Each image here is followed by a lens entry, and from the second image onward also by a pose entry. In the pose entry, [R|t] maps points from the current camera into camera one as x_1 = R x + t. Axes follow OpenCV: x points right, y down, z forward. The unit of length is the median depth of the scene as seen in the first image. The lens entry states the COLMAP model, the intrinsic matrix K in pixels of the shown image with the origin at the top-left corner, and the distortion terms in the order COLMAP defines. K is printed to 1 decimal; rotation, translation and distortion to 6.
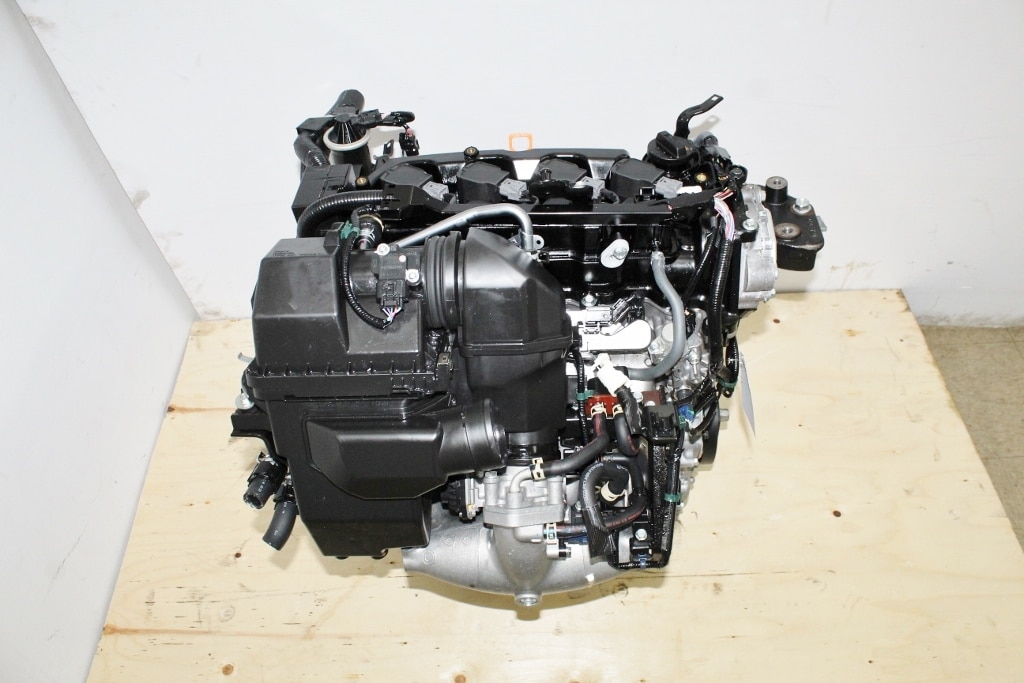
lens RADIAL K [[846.0, 0, 512.0], [0, 846.0, 341.5], [0, 0, 1]] dist [-0.157145, 0.131428]
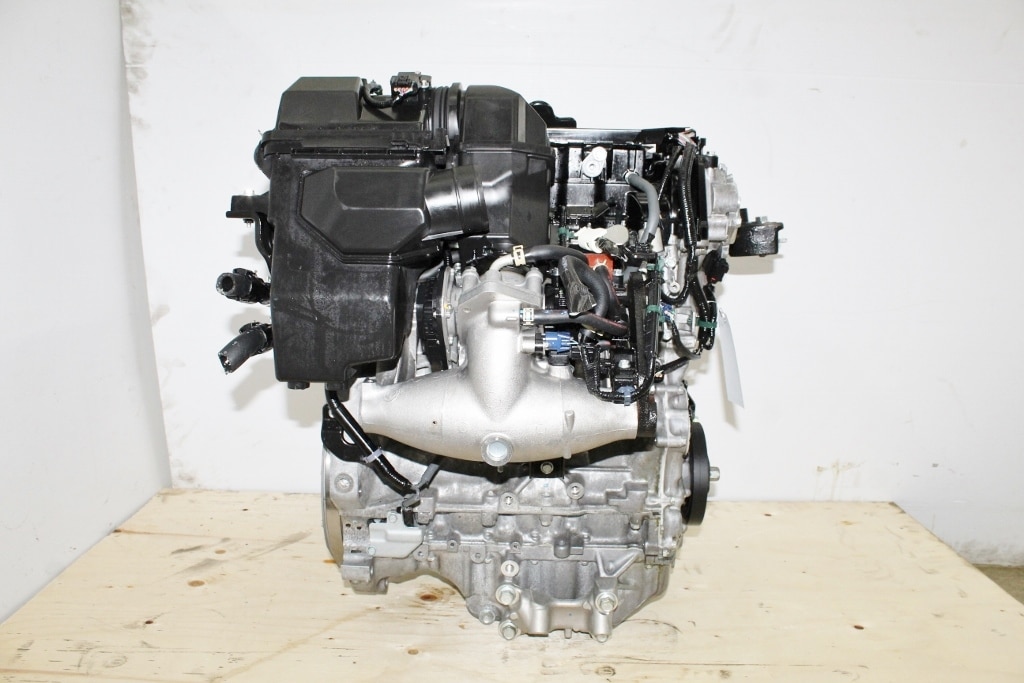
lens RADIAL K [[846.0, 0, 512.0], [0, 846.0, 341.5], [0, 0, 1]] dist [-0.157145, 0.131428]
pose [[0.997649, 0.067312, -0.012873, 0.023190], [-0.060885, 0.784345, -0.617329, 0.455552], [-0.031457, 0.616662, 0.786600, 0.142233]]
